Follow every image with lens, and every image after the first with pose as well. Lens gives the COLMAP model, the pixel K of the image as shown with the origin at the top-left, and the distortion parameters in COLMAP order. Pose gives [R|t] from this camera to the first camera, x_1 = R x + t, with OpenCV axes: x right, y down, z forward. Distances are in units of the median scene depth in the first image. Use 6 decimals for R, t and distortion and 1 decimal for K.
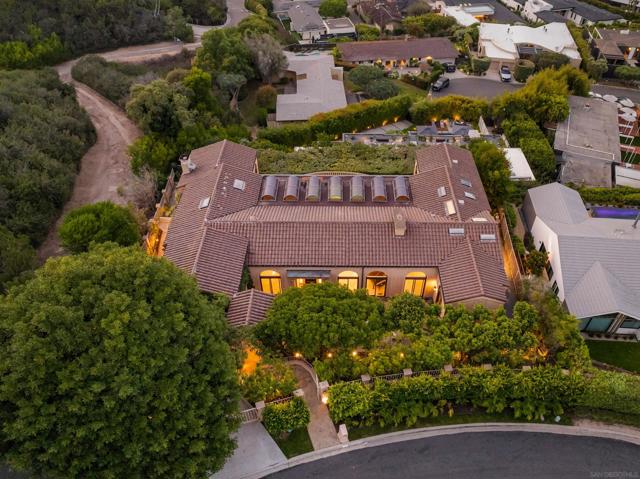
lens RADIAL K [[453.8, 0, 339.3], [0, 453.8, 240.0], [0, 0, 1]] dist [-0.037713, 0.004405]
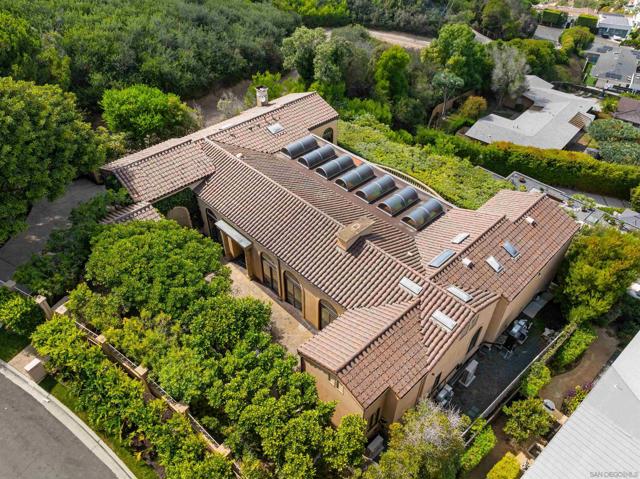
lens RADIAL K [[451.7, 0, 335.9], [0, 451.7, 238.5], [0, 0, 1]] dist [-0.055810, 0.032905]
pose [[0.710182, 0.465361, -0.528281, 0.300122], [-0.501960, 0.860849, 0.083522, -0.047817], [0.493638, 0.205860, 0.844952, 0.232765]]
